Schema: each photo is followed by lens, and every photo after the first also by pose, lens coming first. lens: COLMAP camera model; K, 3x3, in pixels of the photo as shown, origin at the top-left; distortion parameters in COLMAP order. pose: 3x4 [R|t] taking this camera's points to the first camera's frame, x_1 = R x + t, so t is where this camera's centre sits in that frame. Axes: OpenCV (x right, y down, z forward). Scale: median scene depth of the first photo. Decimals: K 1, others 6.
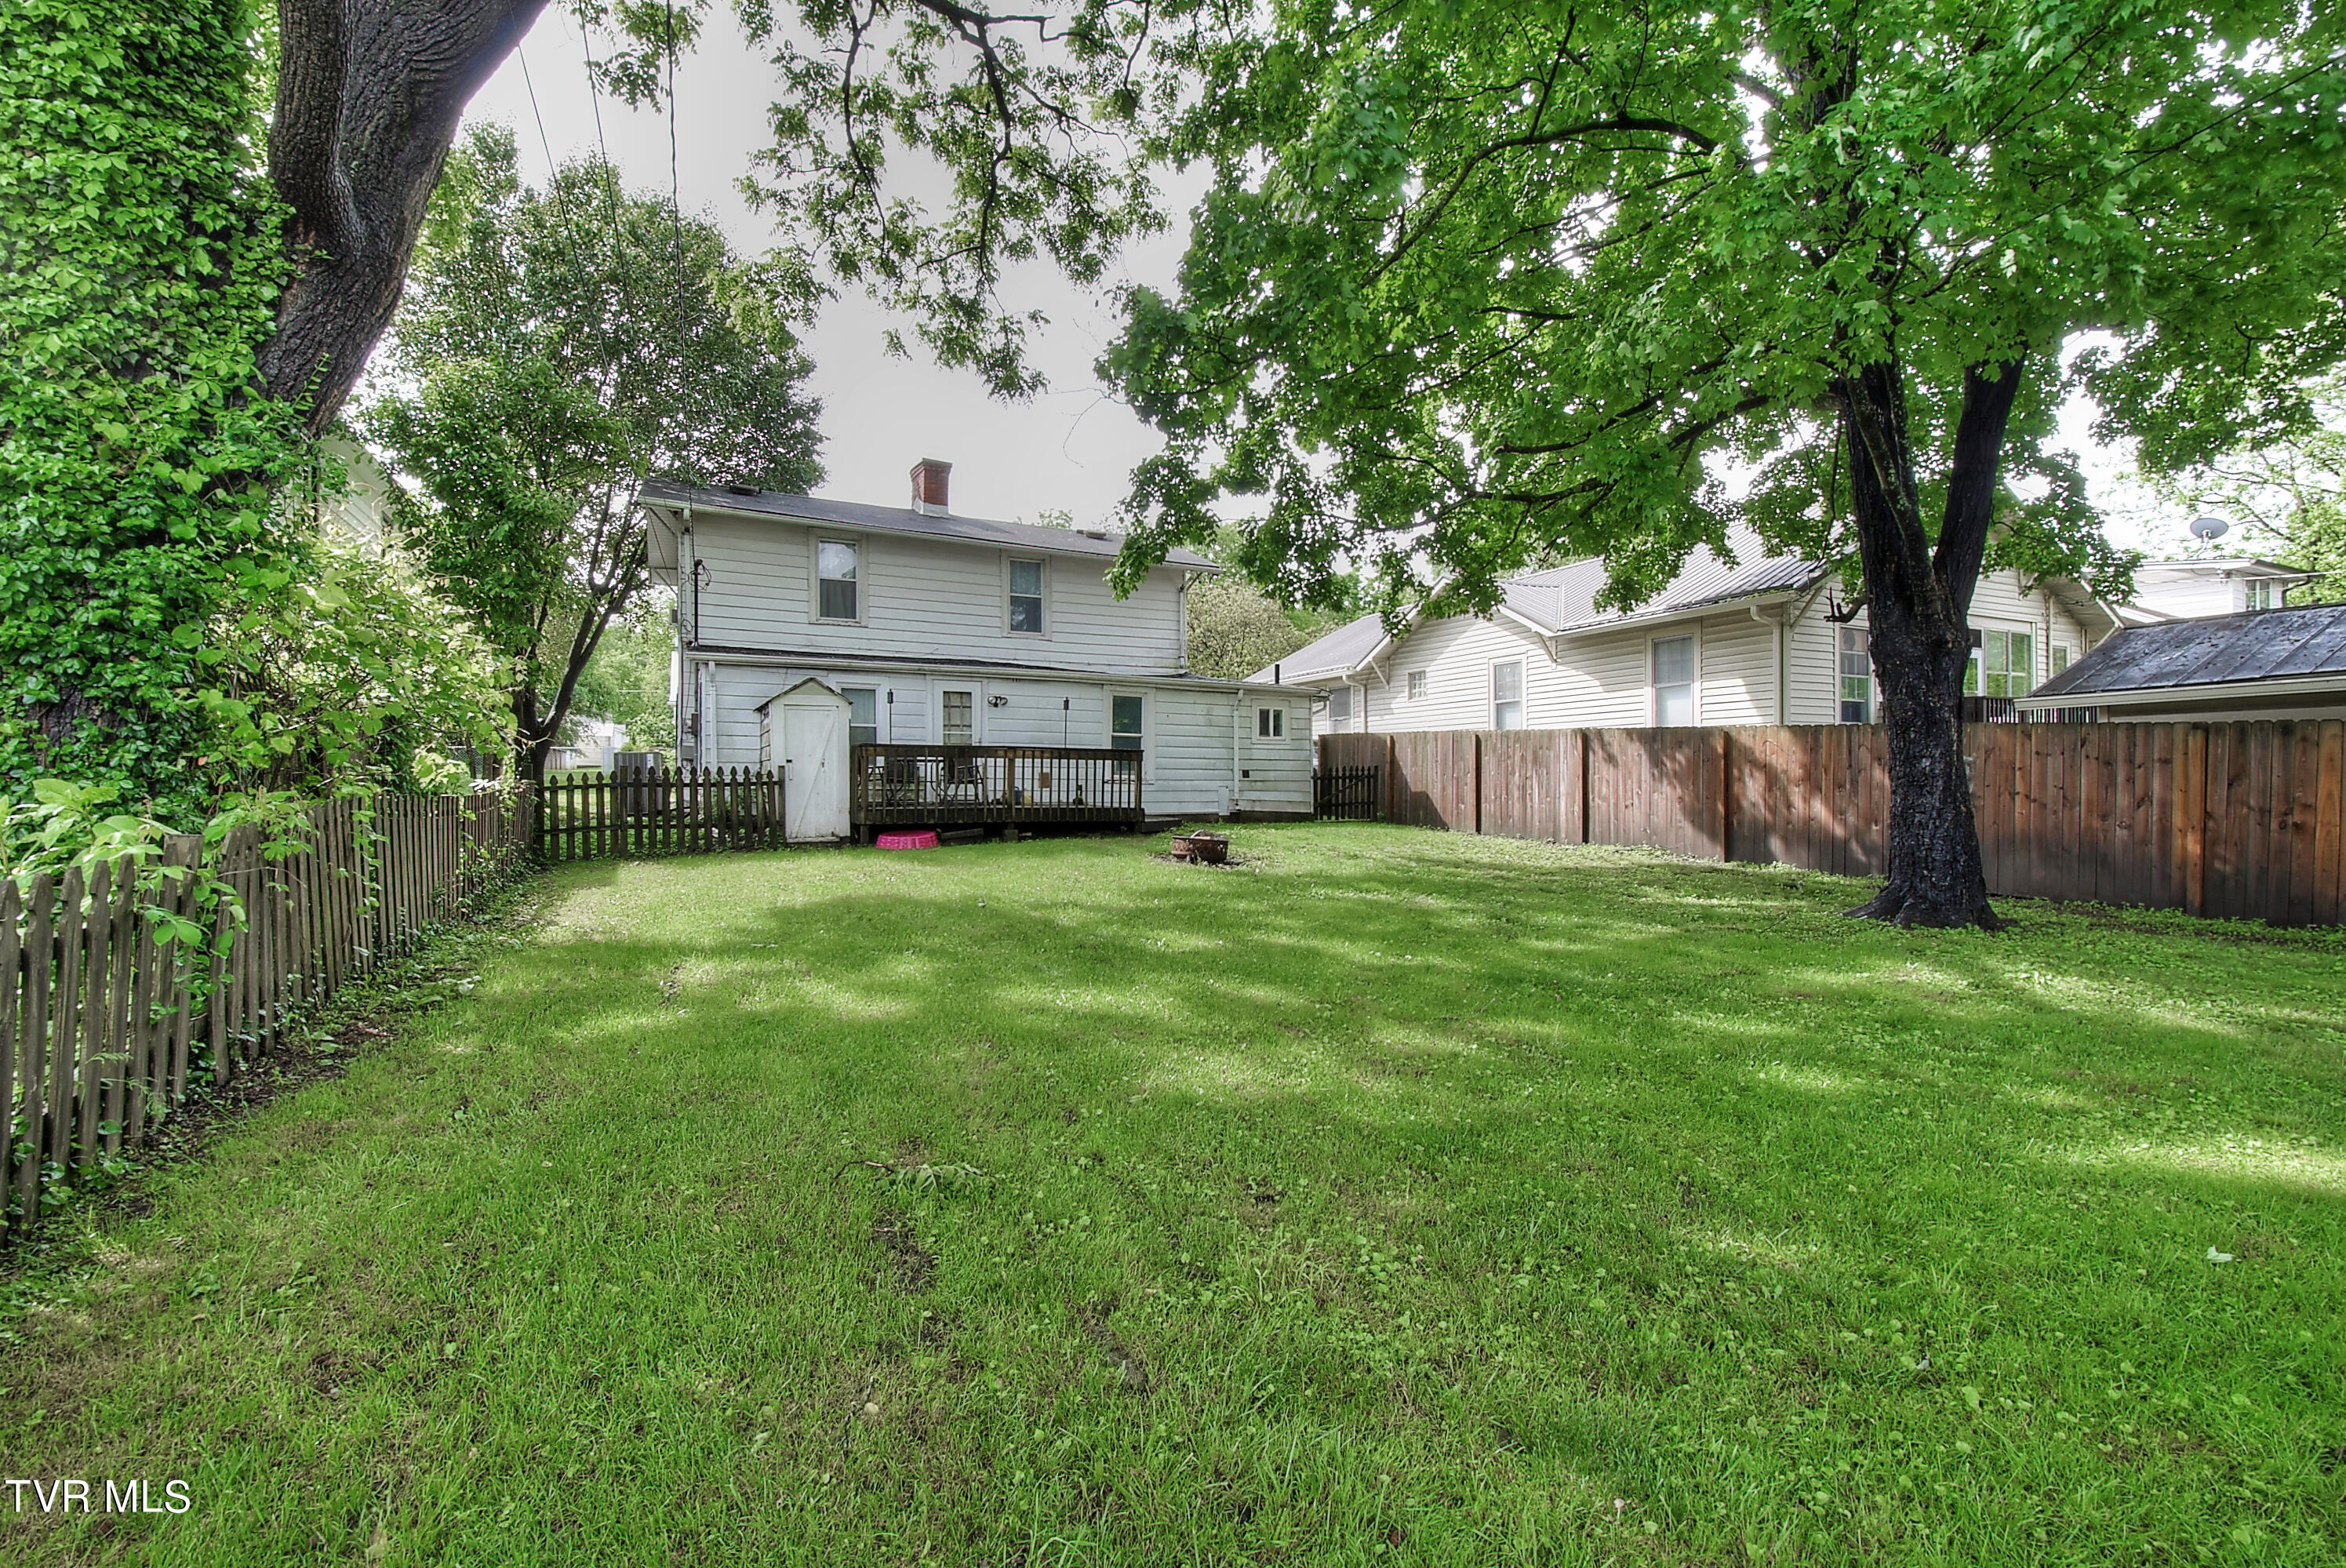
lens RADIAL K [[1031.1, 0, 1160.5], [0, 1031.1, 774.2], [0, 0, 1]] dist [0.011714, -0.000228]
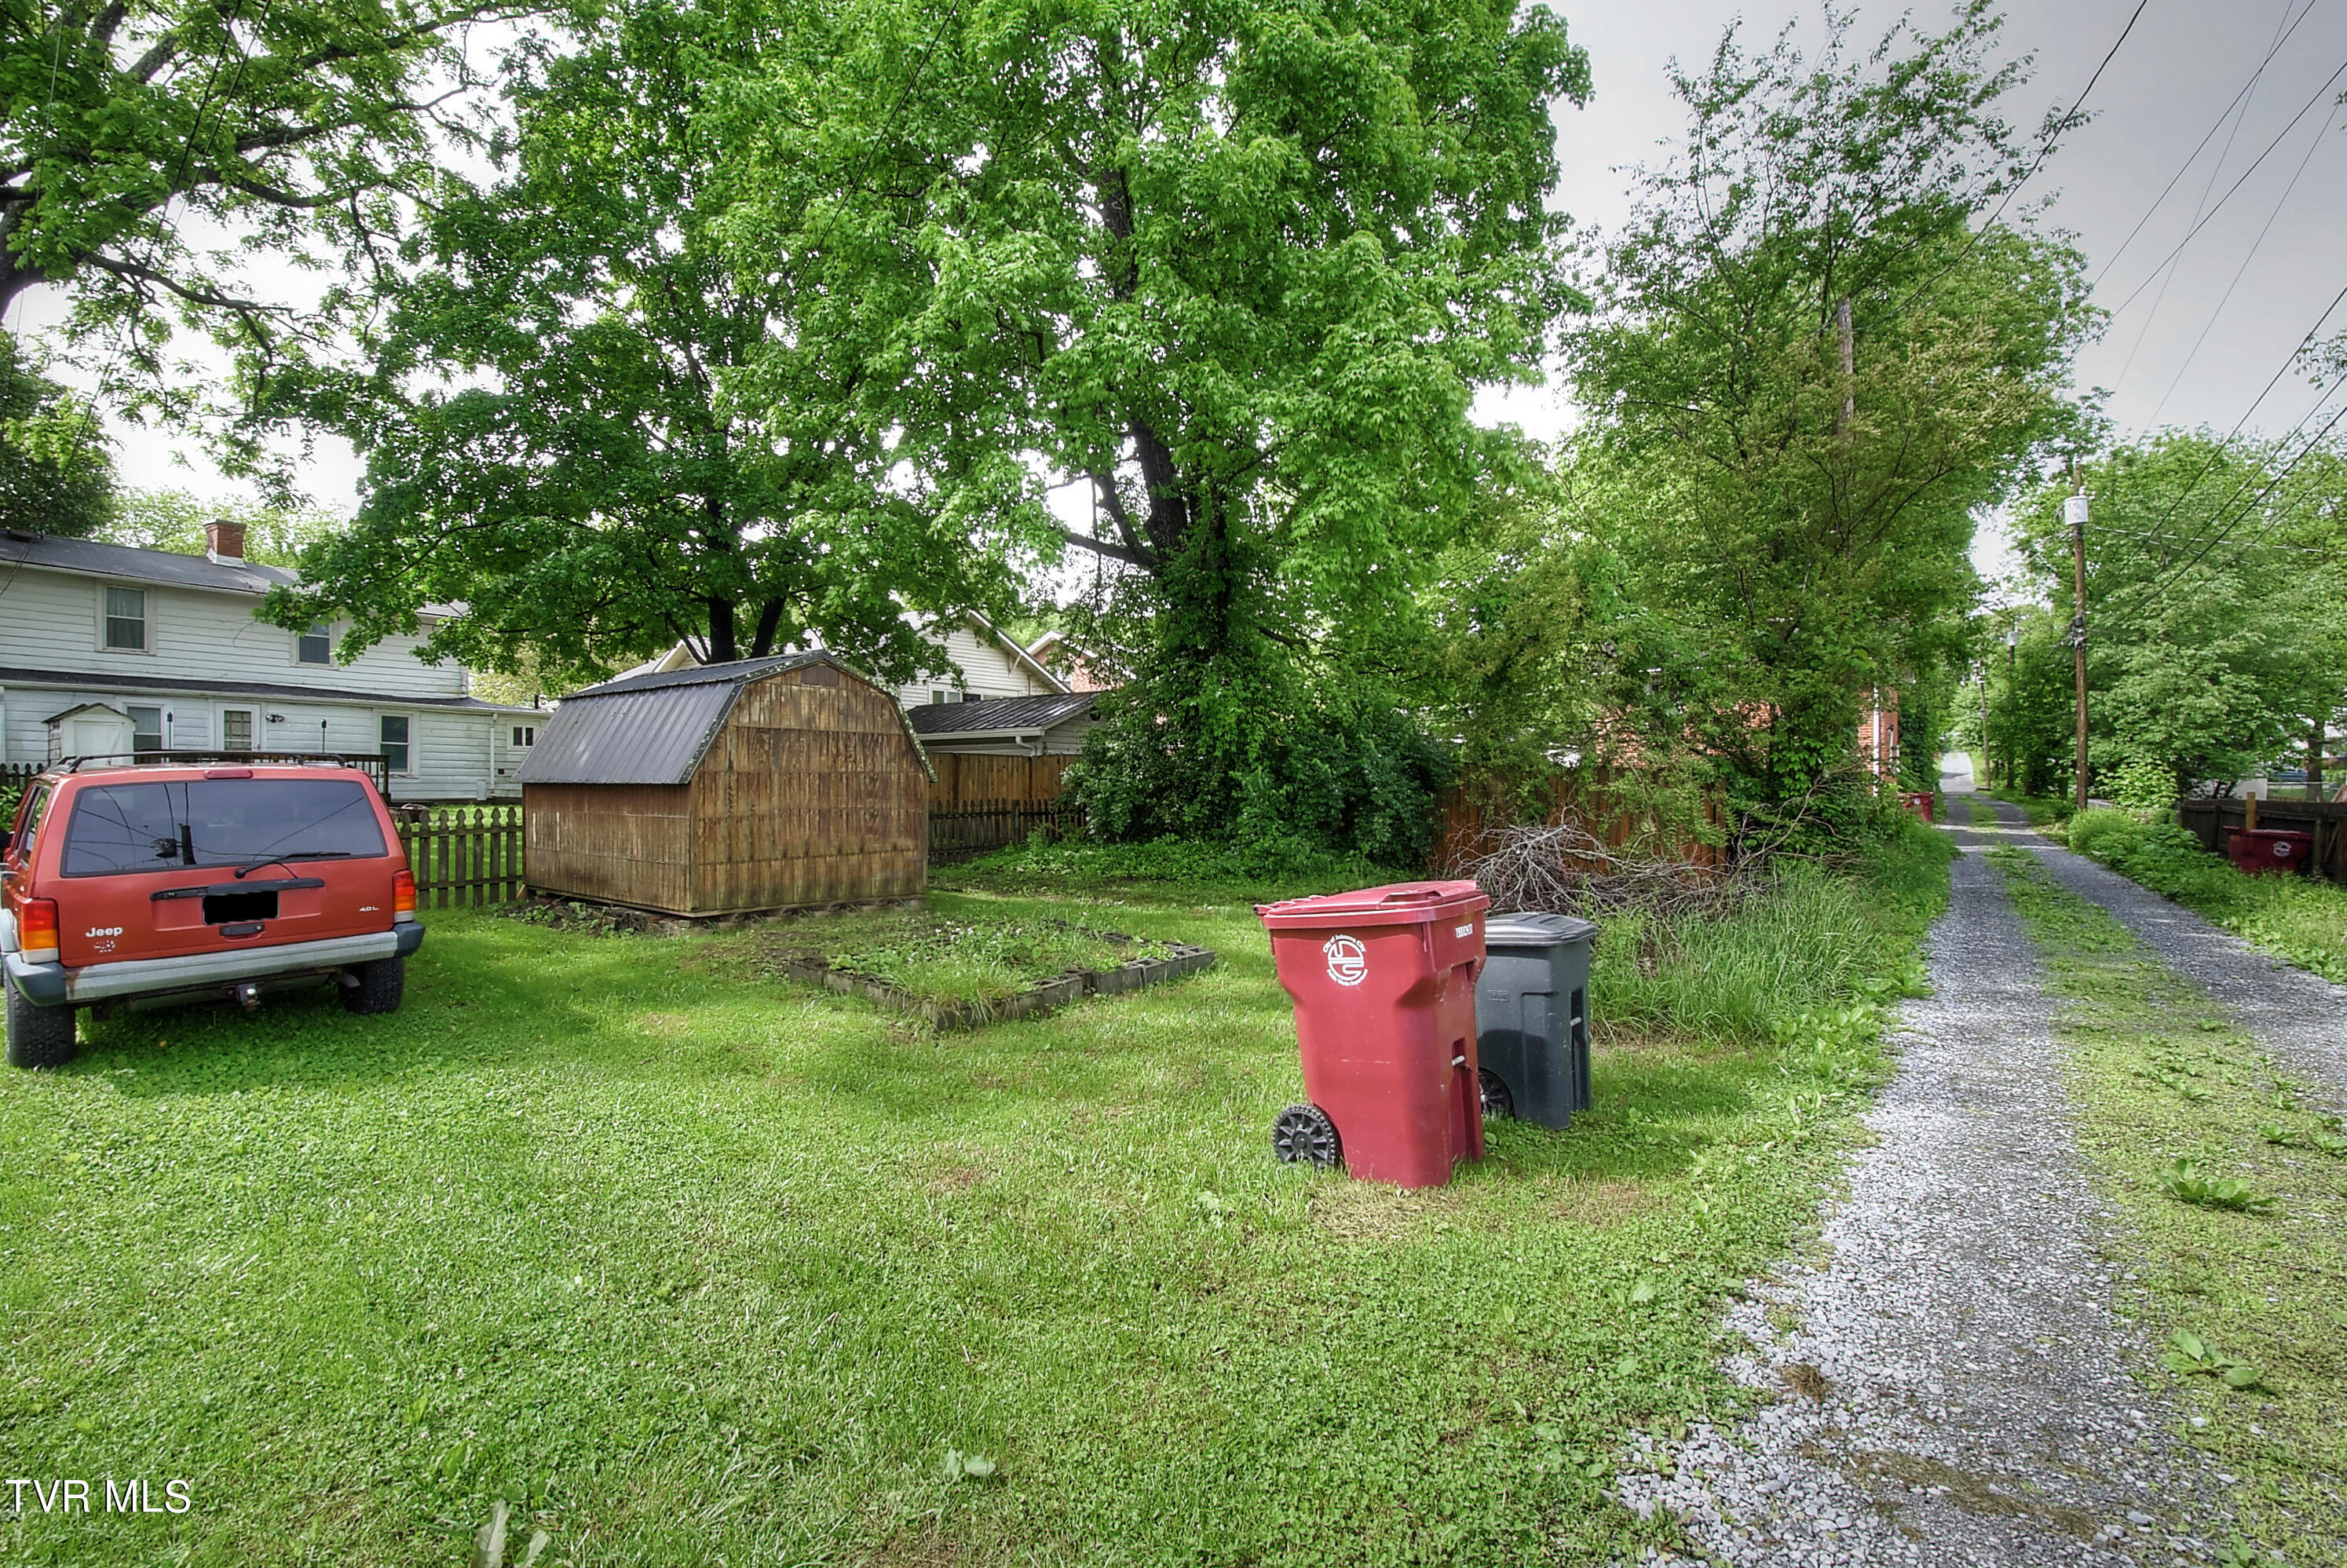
lens RADIAL K [[1046.4, 0, 1161.5], [0, 1046.4, 777.5], [0, 0, 1]] dist [0.014409, -0.013973]
pose [[0.889458, 0.001067, 0.457015, 0.276342], [-0.001368, 0.999999, 0.000329, 0.007100], [-0.457014, -0.000917, 0.889459, -0.863459]]
